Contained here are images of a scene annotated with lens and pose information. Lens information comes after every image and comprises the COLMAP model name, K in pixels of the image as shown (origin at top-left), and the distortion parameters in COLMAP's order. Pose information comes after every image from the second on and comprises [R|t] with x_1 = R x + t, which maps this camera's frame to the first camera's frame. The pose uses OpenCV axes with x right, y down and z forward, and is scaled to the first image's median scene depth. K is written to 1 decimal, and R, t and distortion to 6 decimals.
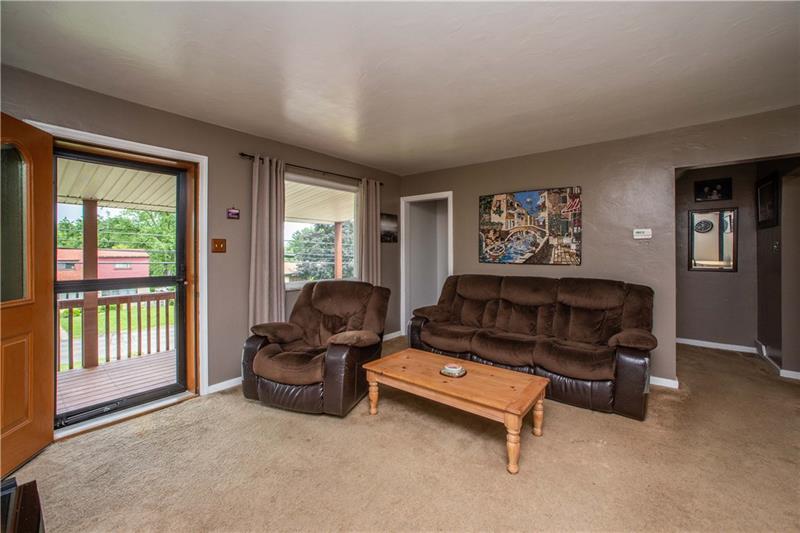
lens RADIAL K [[329.4, 0, 407.9], [0, 329.4, 252.2], [0, 0, 1]] dist [-0.018623, 0.007444]
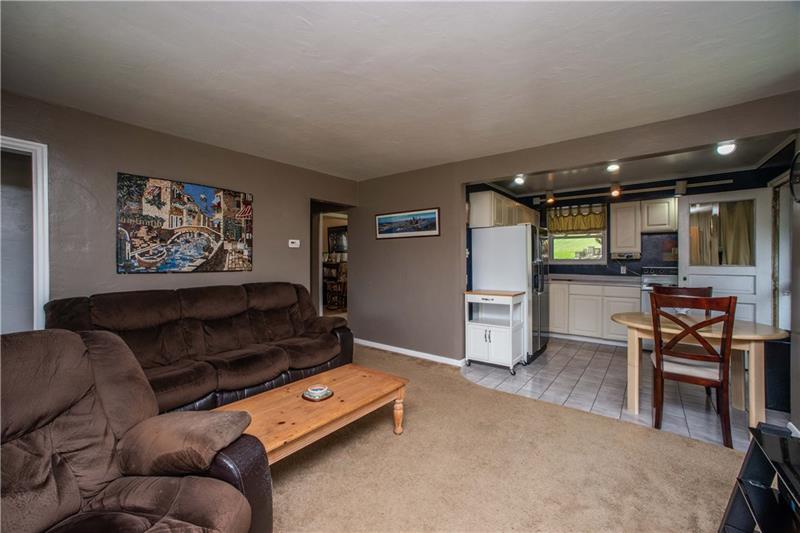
lens RADIAL K [[329.4, 0, 395.0], [0, 329.4, 255.0], [0, 0, 1]] dist [-0.018623, 0.007444]
pose [[0.009038, 0.009583, 0.999913, -0.480675], [-0.000510, 0.999954, -0.009579, 0.000231], [-0.999959, -0.000423, 0.009042, 0.510154]]
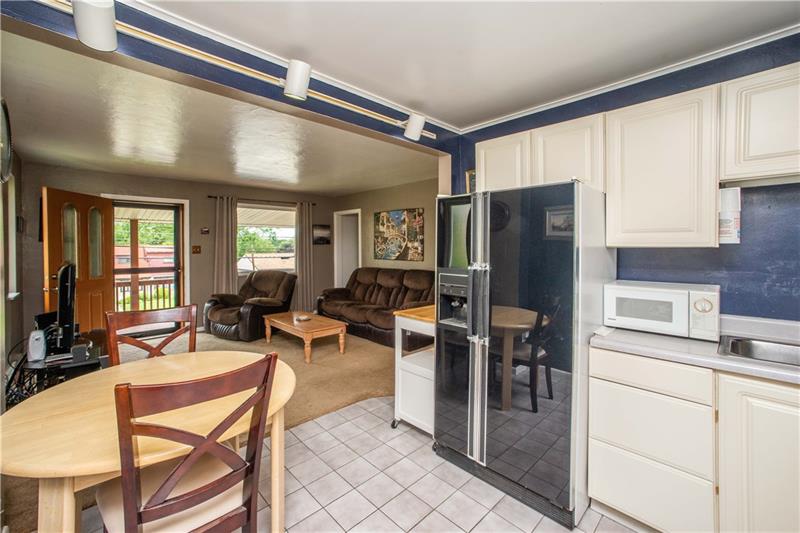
lens RADIAL K [[329.4, 0, 390.9], [0, 329.4, 247.7], [0, 0, 1]] dist [-0.018623, 0.007444]
pose [[0.990184, -0.003384, -0.139731, 0.560325], [0.003864, 0.999988, 0.003168, -0.024735], [0.139718, -0.003677, 0.990184, -0.473881]]
